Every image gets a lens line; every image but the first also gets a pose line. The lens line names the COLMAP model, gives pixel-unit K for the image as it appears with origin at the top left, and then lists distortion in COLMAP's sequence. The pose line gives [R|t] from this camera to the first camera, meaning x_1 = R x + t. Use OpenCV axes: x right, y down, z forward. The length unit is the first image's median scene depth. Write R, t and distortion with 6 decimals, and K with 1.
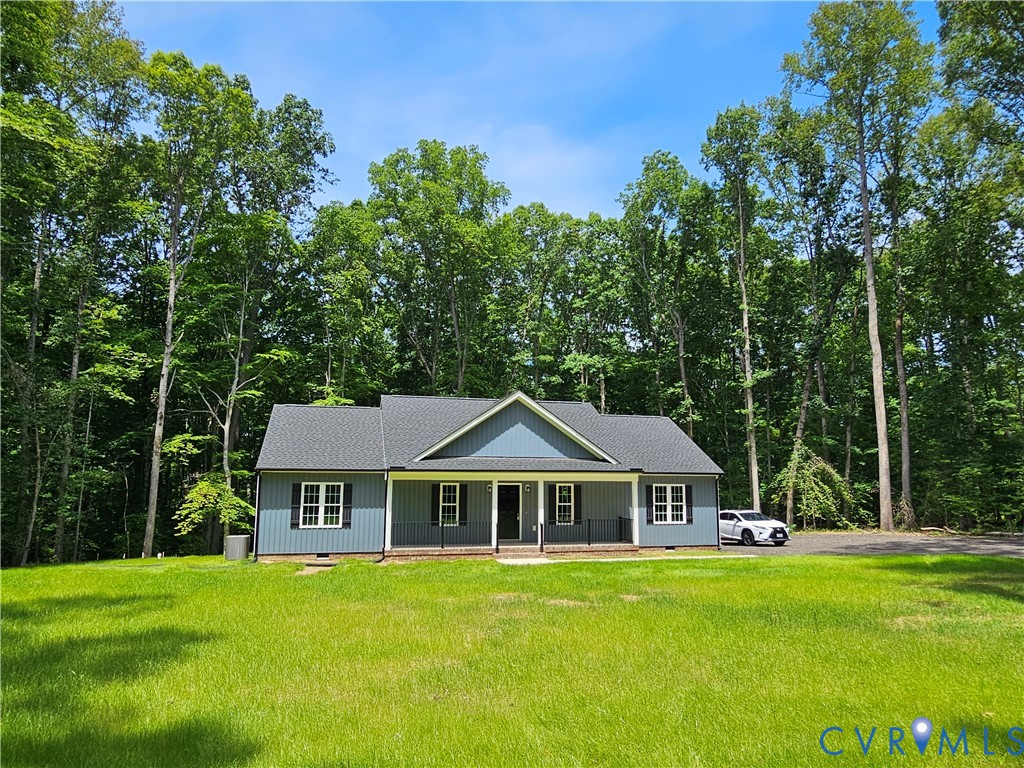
lens RADIAL K [[659.1, 0, 514.8], [0, 659.1, 394.1], [0, 0, 1]] dist [-0.002620, 0.001995]
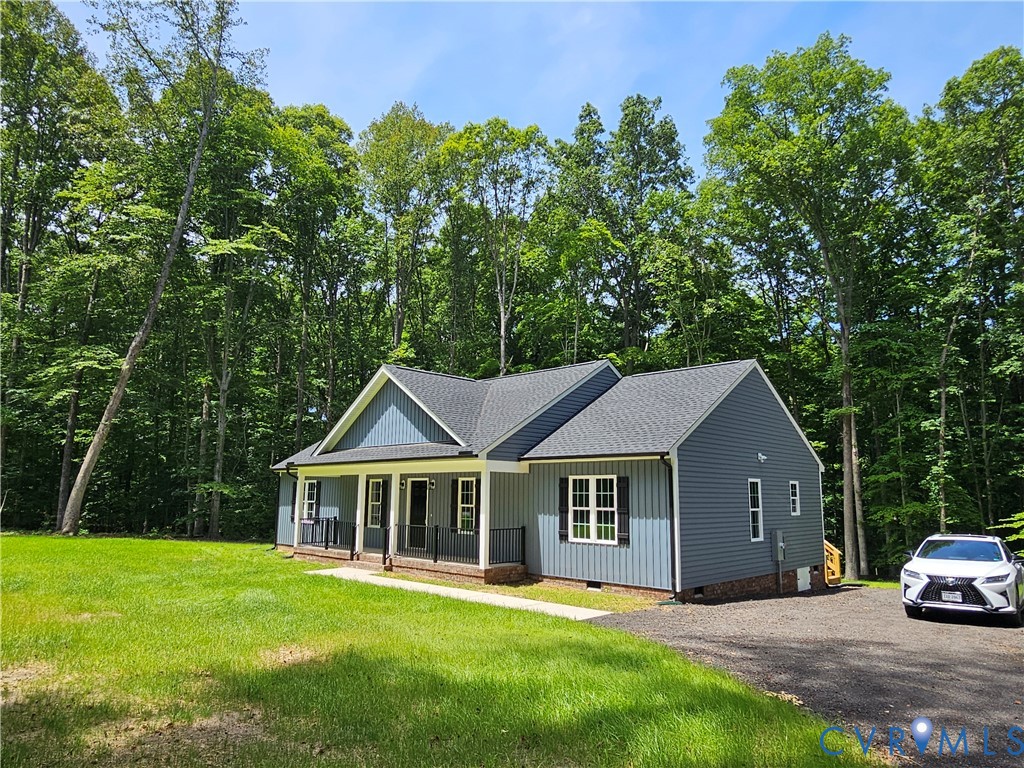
lens RADIAL K [[659.1, 0, 514.8], [0, 659.1, 394.1], [0, 0, 1]] dist [-0.002620, 0.001995]
pose [[0.525887, -0.128248, -0.840830, 0.751731], [0.107016, 0.990688, -0.084173, 0.113819], [0.843795, -0.045717, 0.534714, 0.671766]]
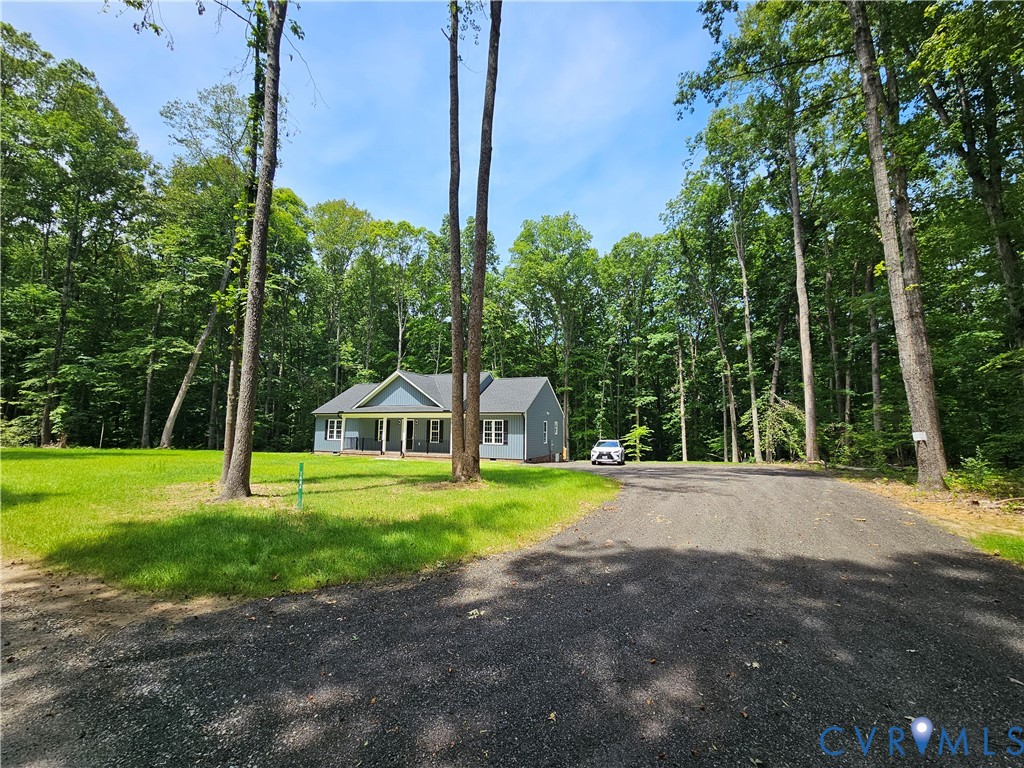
lens RADIAL K [[419.3, 0, 510.7], [0, 419.3, 380.2], [0, 0, 1]] dist [-0.002382, 0.000531]
pose [[0.795680, -0.064398, -0.602284, 0.948601], [0.075349, 0.997132, -0.007072, 0.054562], [0.601012, -0.039755, 0.798251, 0.229505]]
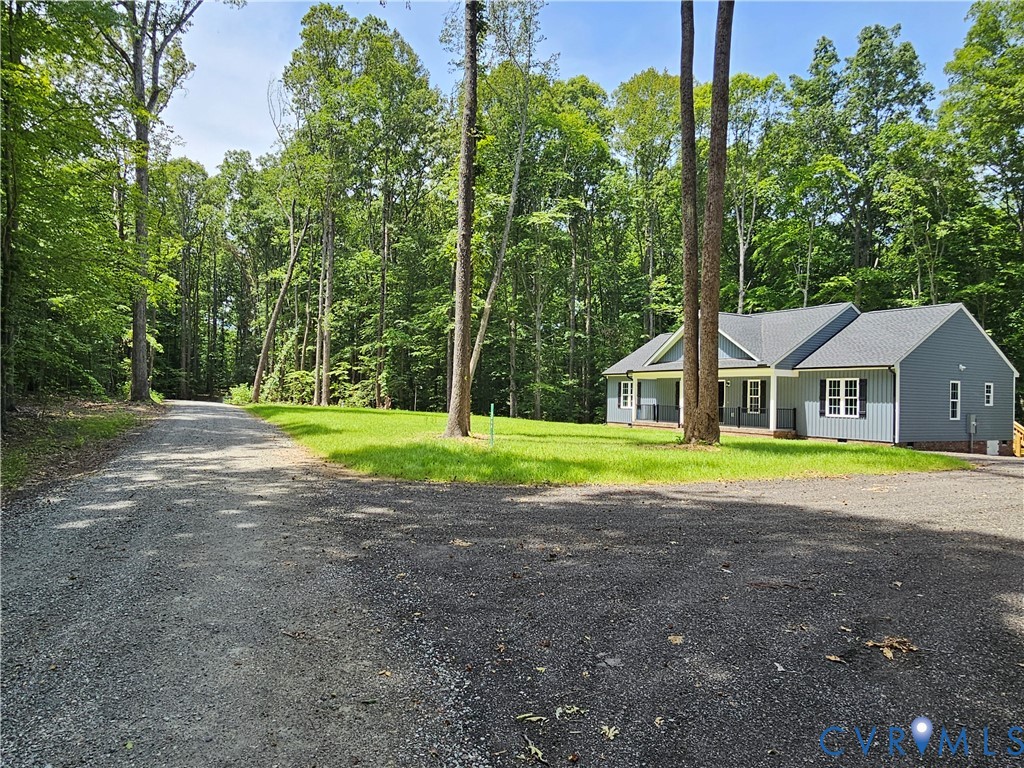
lens RADIAL K [[660.2, 0, 501.2], [0, 660.2, 384.5], [0, 0, 1]] dist [-0.000783, -0.001855]
pose [[0.239971, -0.017098, -0.970630, 1.161054], [0.108412, 0.994063, 0.009292, 0.085618], [0.964708, -0.107457, 0.240400, 0.271206]]
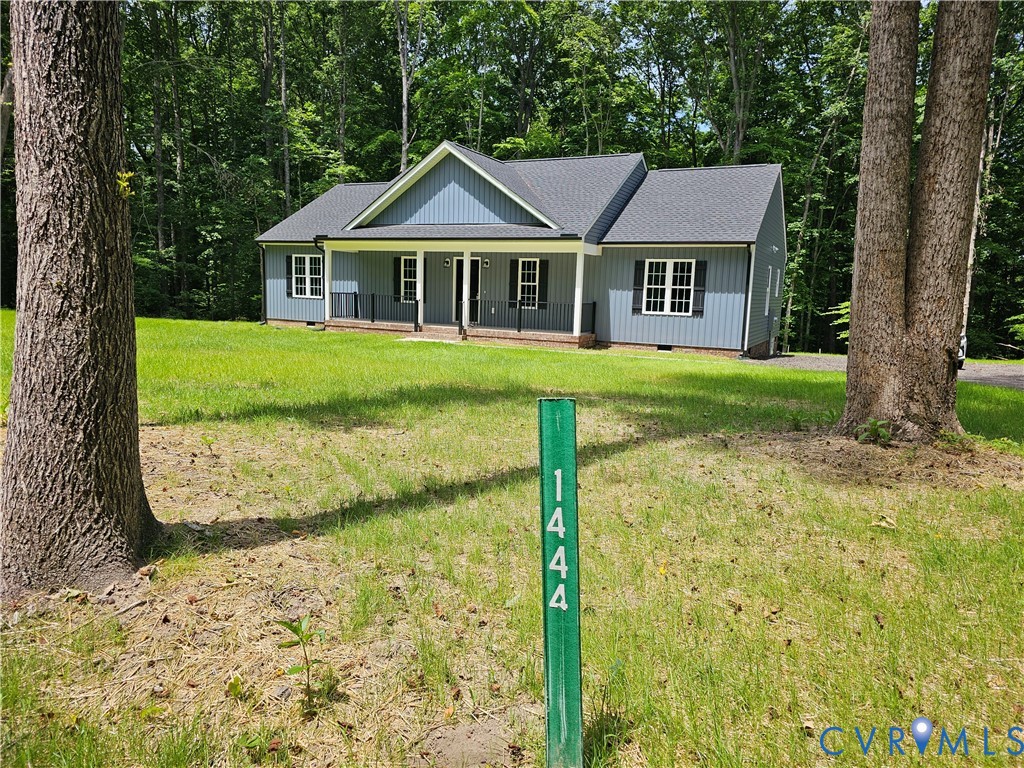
lens RADIAL K [[683.1, 0, 512.0], [0, 683.1, 384.0], [0, 0, 1]] dist [0.046472, -0.002795]
pose [[0.757165, 0.110432, -0.643822, 0.632346], [0.058124, 0.970307, 0.234789, 0.089925], [0.650633, -0.215196, 0.728263, 0.350776]]
